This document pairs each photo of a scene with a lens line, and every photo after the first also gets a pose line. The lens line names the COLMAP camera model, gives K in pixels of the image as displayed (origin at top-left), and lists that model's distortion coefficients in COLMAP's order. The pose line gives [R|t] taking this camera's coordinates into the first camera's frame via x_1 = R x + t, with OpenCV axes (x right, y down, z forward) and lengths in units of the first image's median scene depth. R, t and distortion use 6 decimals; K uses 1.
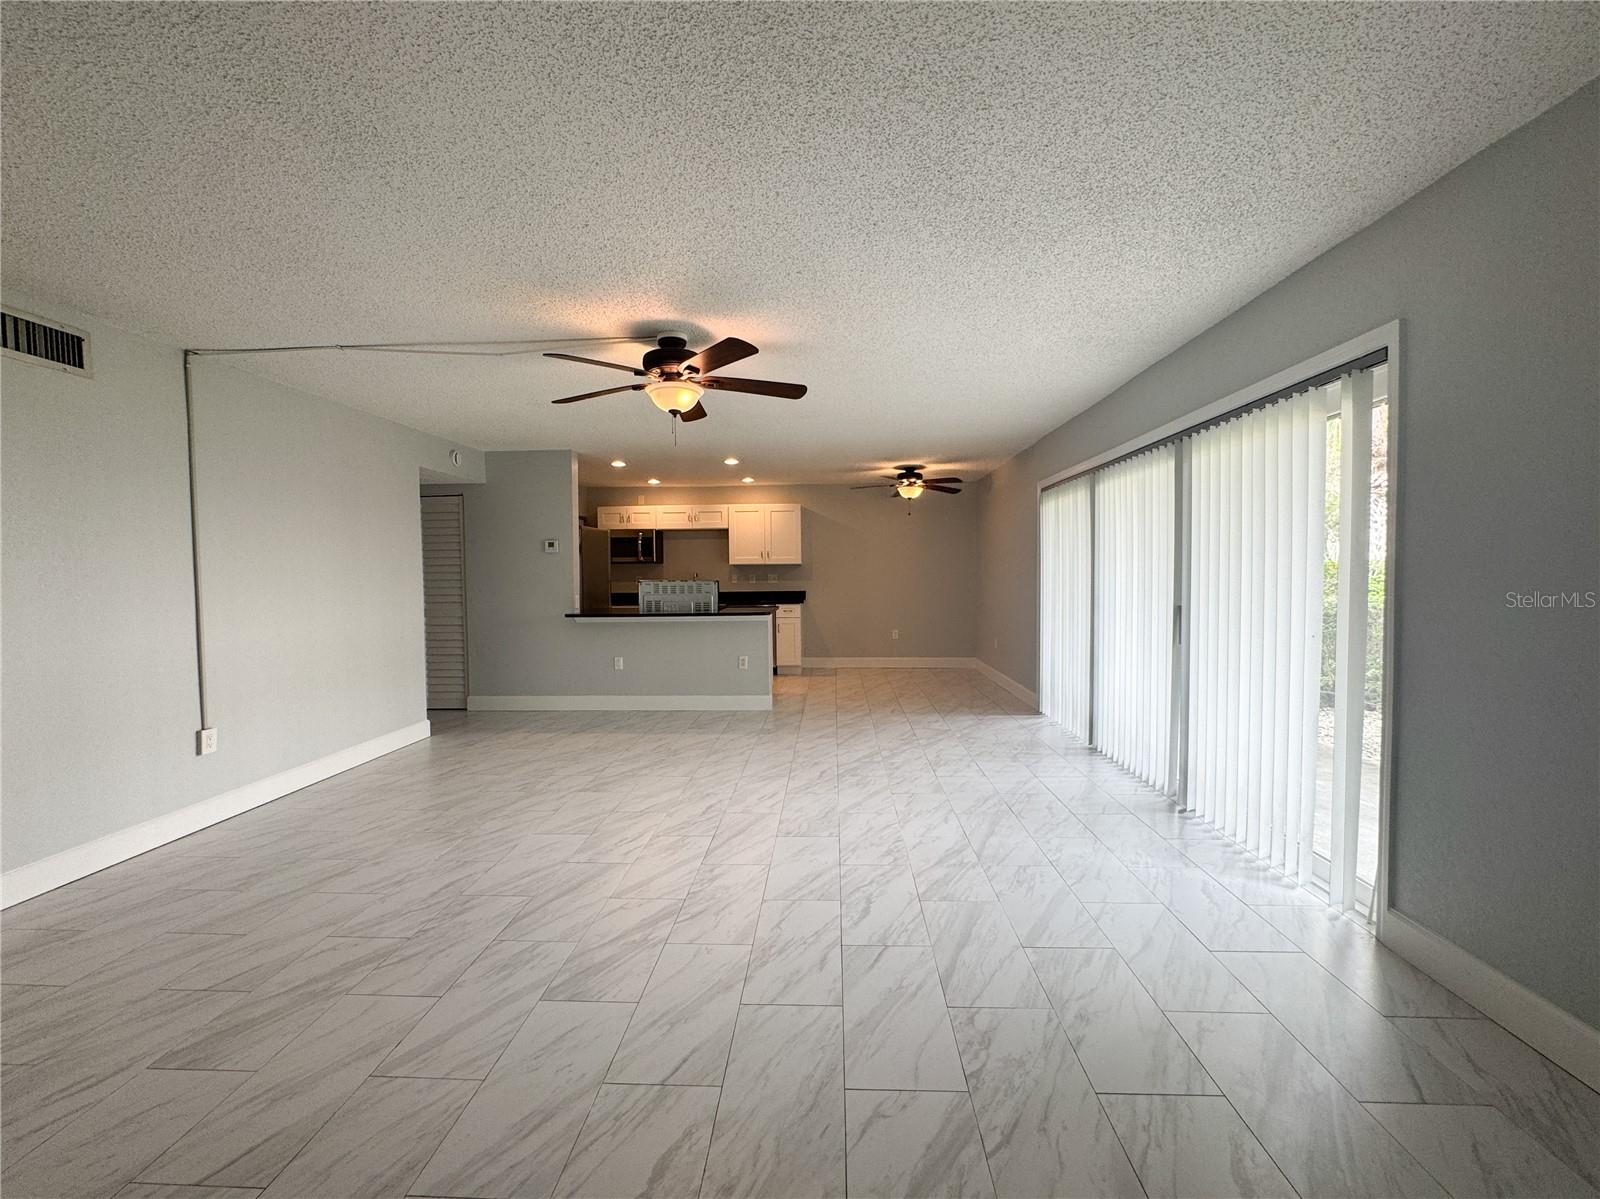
lens RADIAL K [[646.9, 0, 800.3], [0, 646.9, 596.2], [0, 0, 1]] dist [-0.002539, 0.000751]
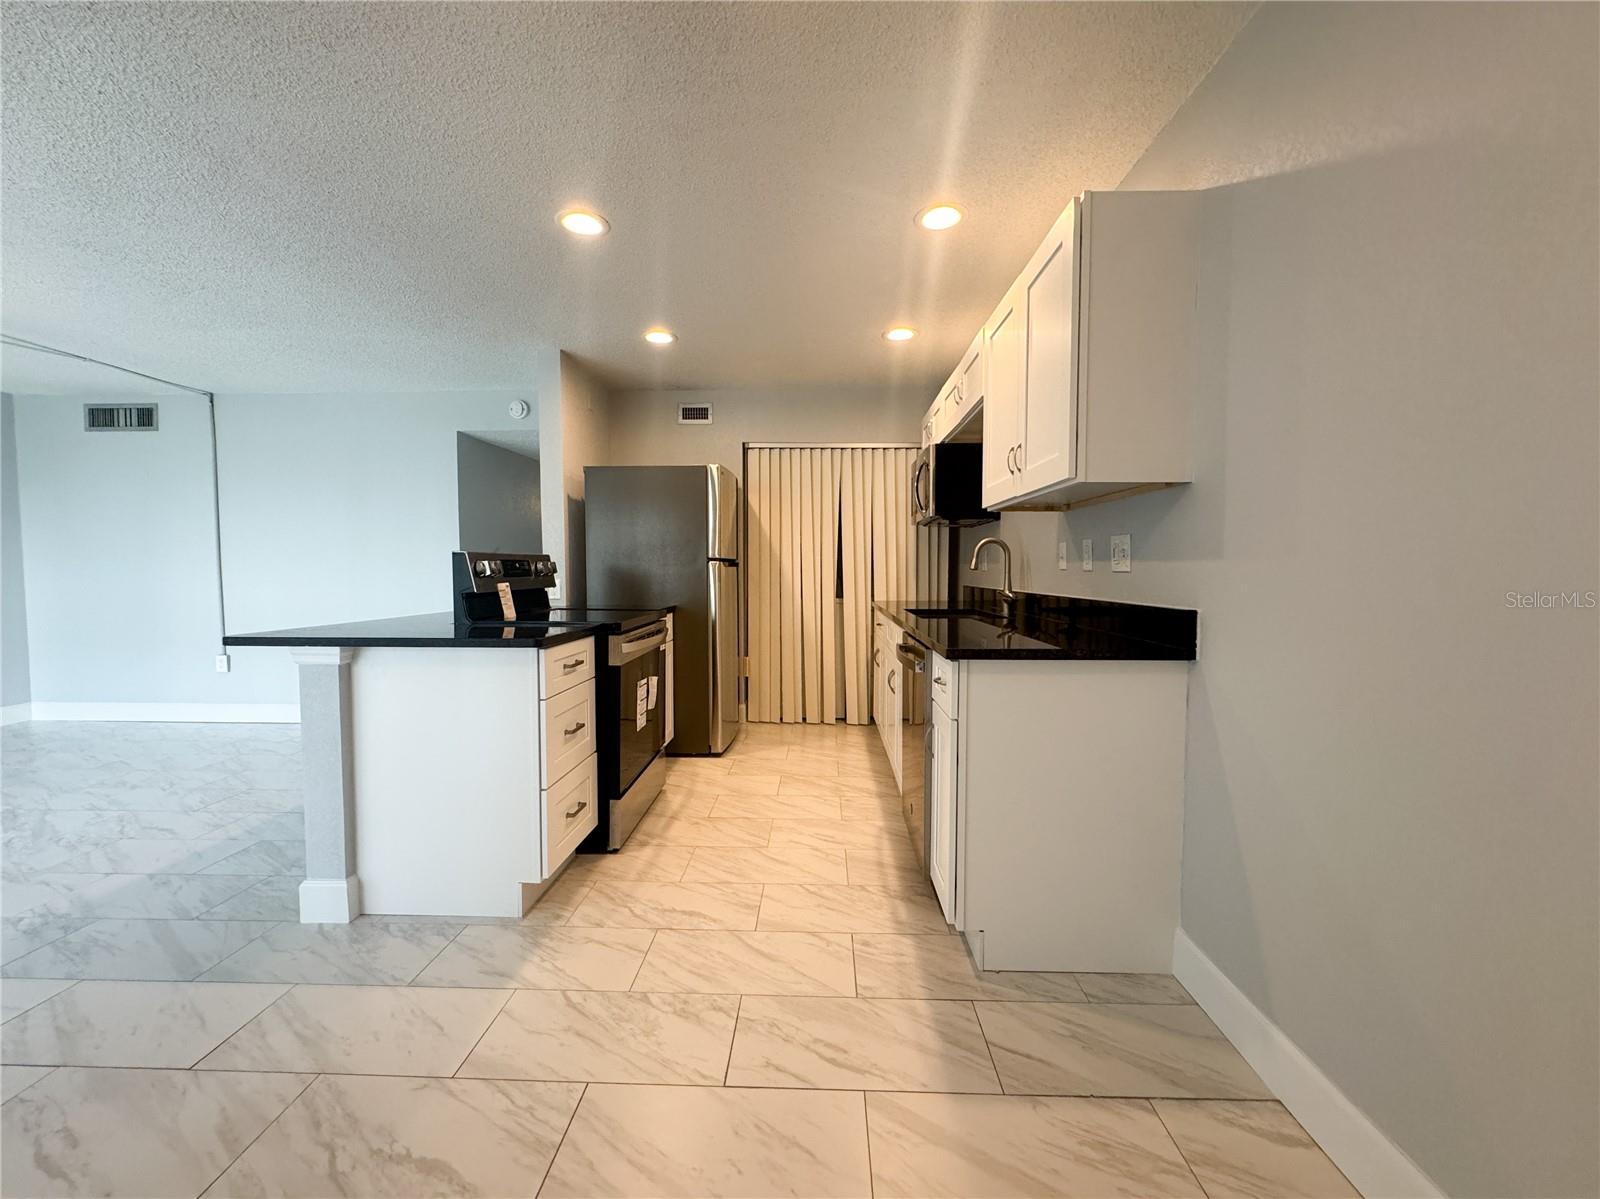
lens RADIAL K [[646.9, 0, 800.3], [0, 646.9, 596.2], [0, 0, 1]] dist [-0.002539, 0.000751]
pose [[0.015918, 0.052064, -0.998517, 0.484431], [-0.037129, 0.997985, 0.051444, -0.043380], [0.999184, 0.036255, 0.017819, 2.047722]]
